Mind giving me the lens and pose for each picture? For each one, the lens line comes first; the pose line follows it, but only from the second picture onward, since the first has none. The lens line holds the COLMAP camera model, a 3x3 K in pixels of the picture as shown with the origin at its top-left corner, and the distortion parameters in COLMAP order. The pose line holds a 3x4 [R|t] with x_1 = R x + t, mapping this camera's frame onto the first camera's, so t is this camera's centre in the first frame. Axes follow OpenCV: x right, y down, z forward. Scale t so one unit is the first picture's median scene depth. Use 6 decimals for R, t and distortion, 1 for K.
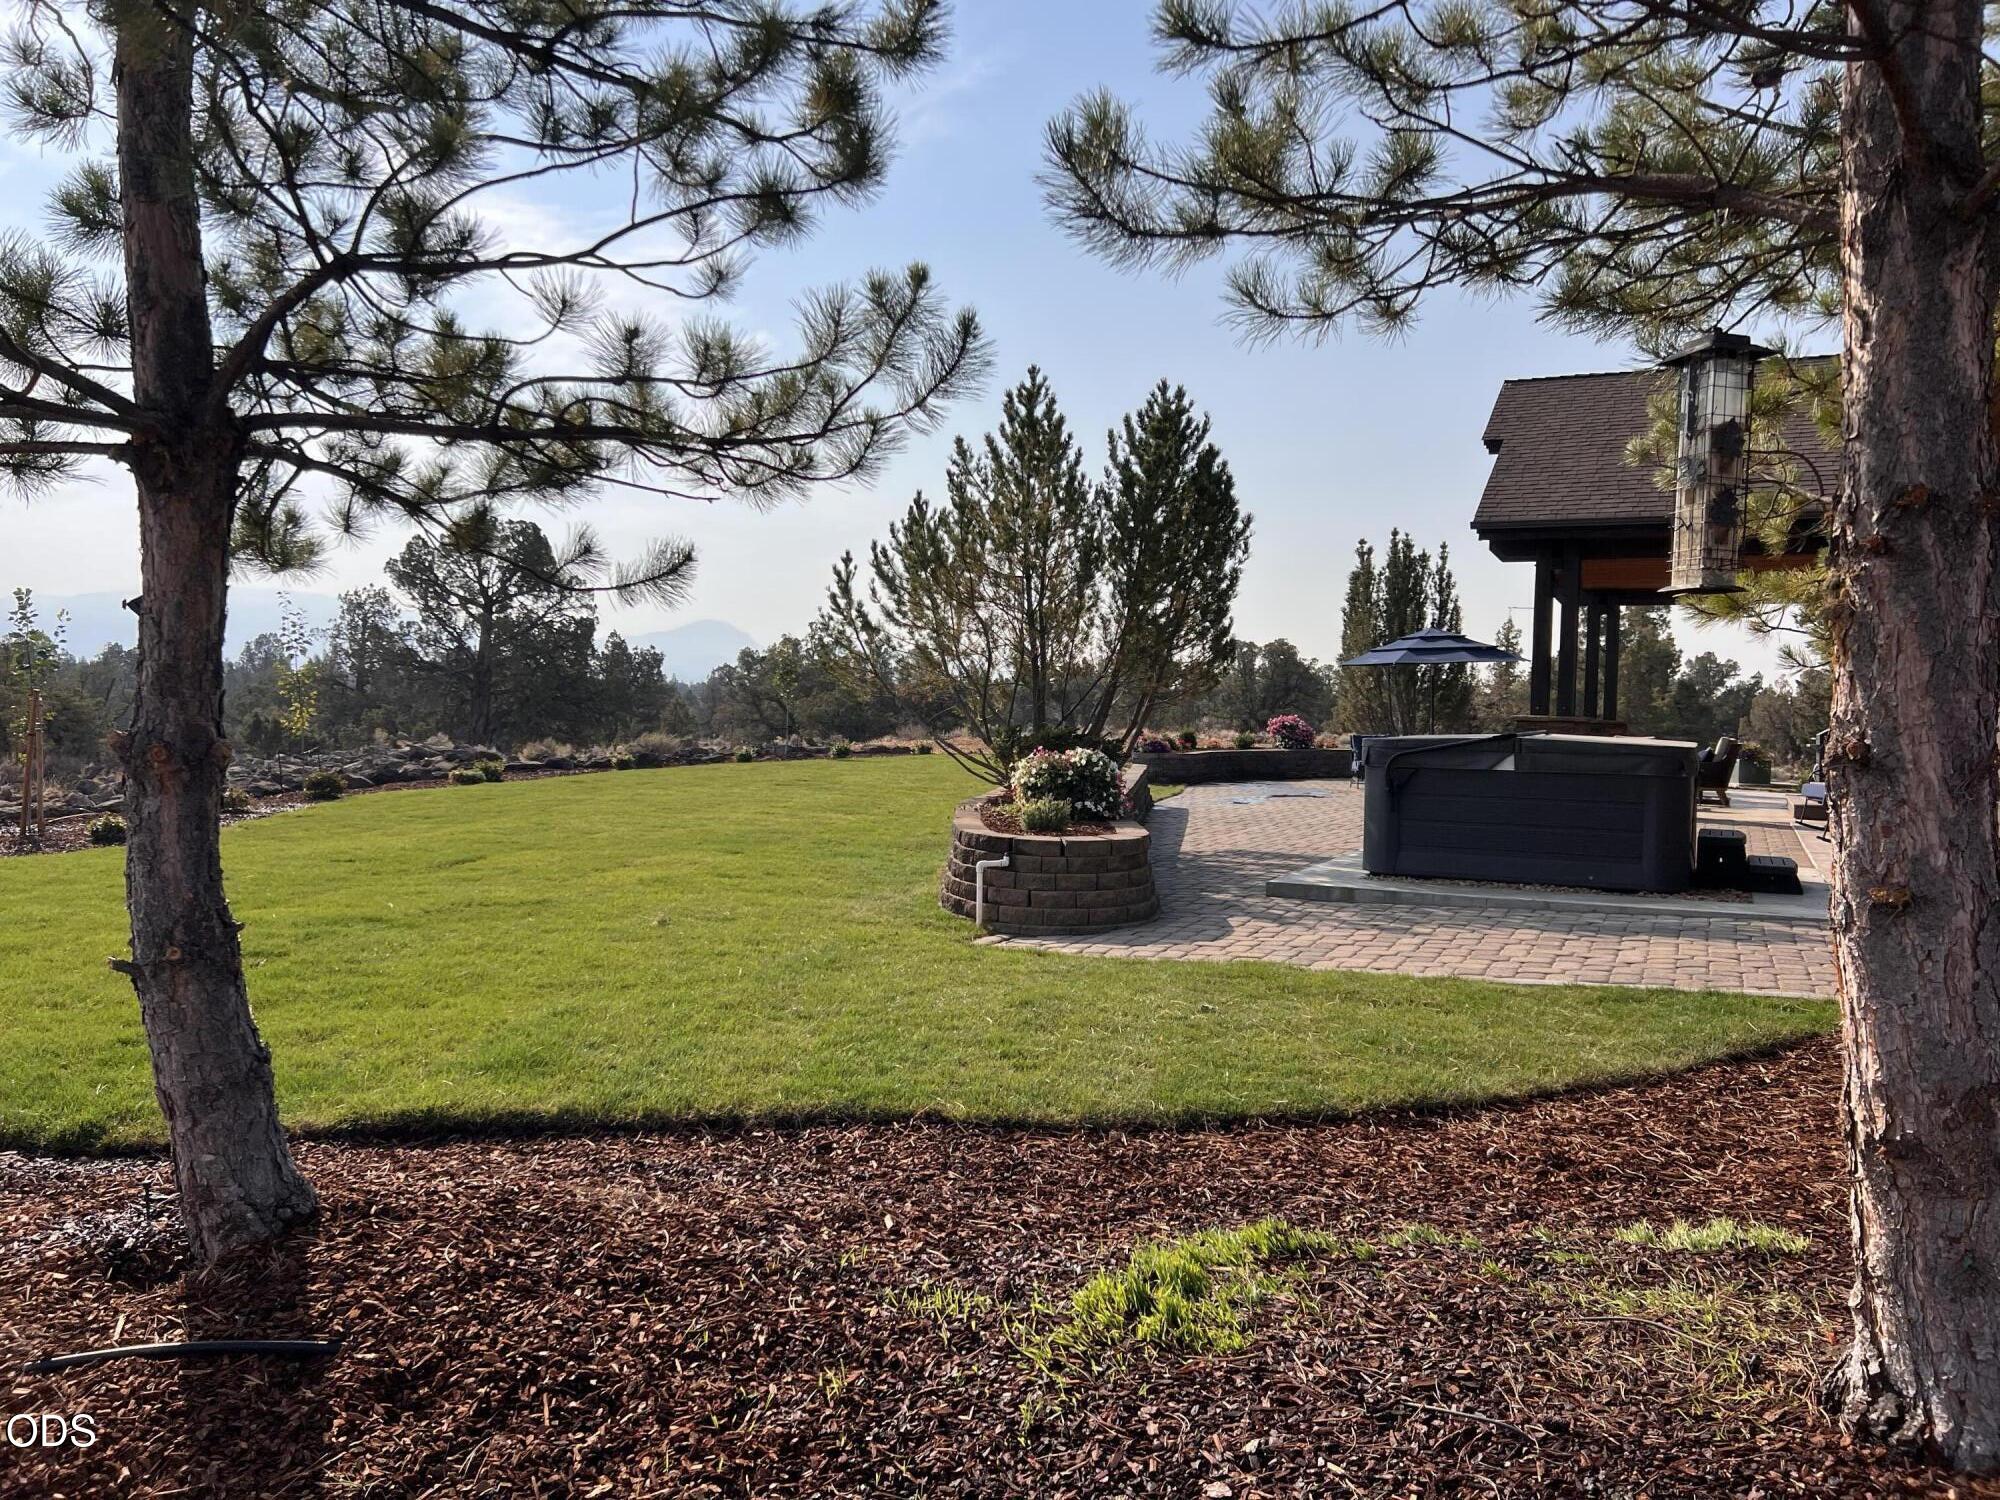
lens RADIAL K [[1505.5, 0, 1002.2], [0, 1505.5, 755.7], [0, 0, 1]] dist [0.049176, -0.056156]
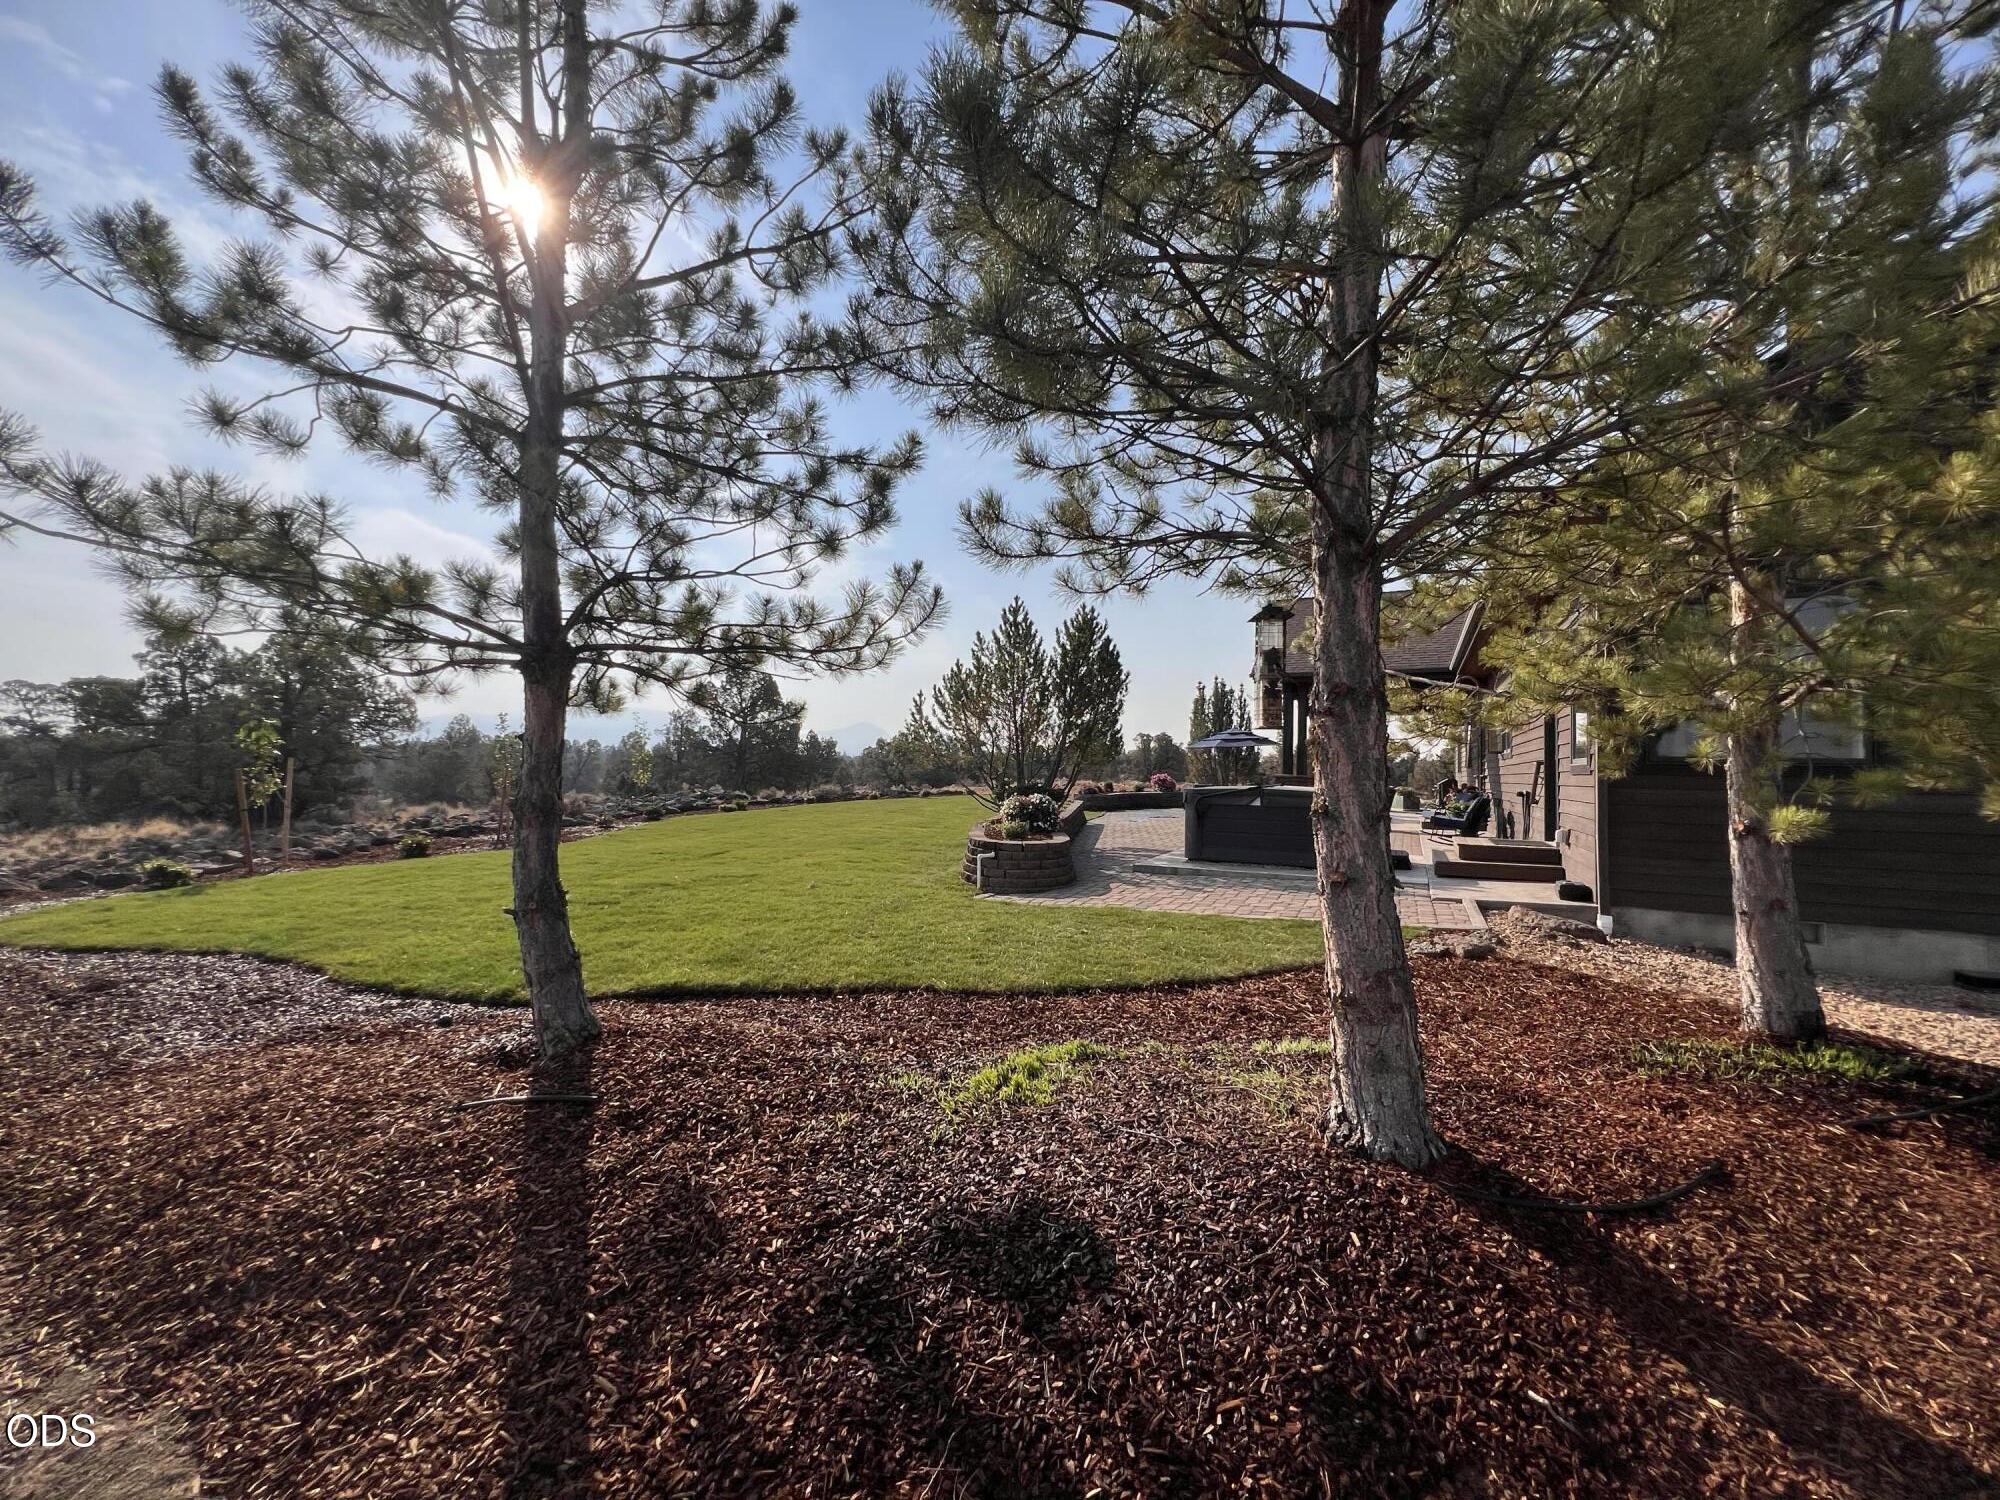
lens RADIAL K [[804.1, 0, 1009.6], [0, 804.1, 746.9], [0, 0, 1]] dist [-0.003467, -0.000841]
pose [[0.999913, -0.003526, -0.012704, 0.088457], [0.002771, 0.998259, -0.058909, -0.014064], [0.012889, 0.058869, 0.998183, -0.069658]]
